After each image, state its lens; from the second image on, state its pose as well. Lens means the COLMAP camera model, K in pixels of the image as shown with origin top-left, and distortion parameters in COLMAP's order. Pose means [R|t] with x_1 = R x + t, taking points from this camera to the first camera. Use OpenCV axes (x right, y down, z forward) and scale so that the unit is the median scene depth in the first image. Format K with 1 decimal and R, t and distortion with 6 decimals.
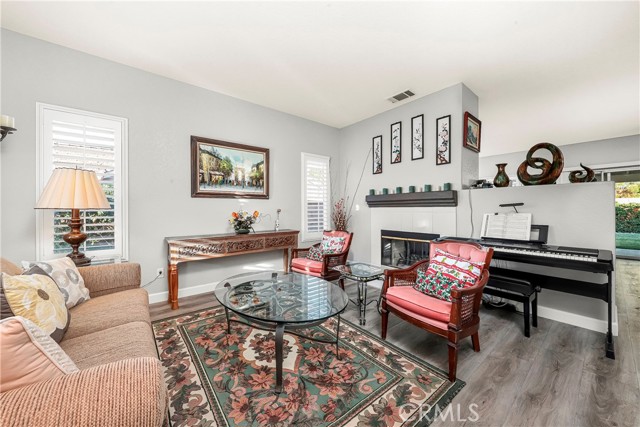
lens RADIAL K [[236.8, 0, 317.8], [0, 236.8, 208.2], [0, 0, 1]] dist [-0.001545, -0.000203]
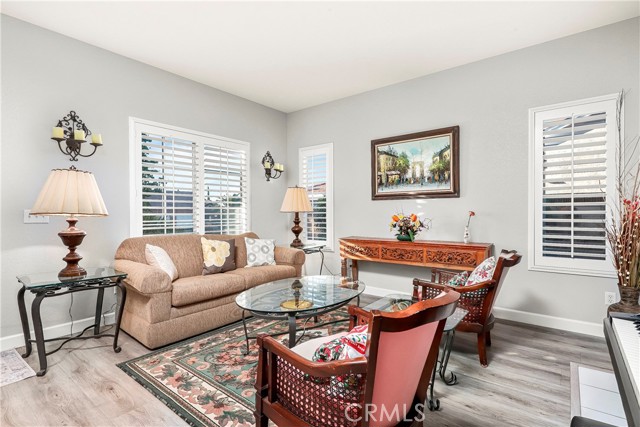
lens RADIAL K [[310.8, 0, 320.7], [0, 310.8, 212.7], [0, 0, 1]] dist [0.006433, 0.000269]
pose [[0.216839, -0.003196, -0.976202, 0.692407], [0.003443, 0.999991, -0.002509, 0.009685], [0.976201, -0.002817, 0.216848, 0.460106]]
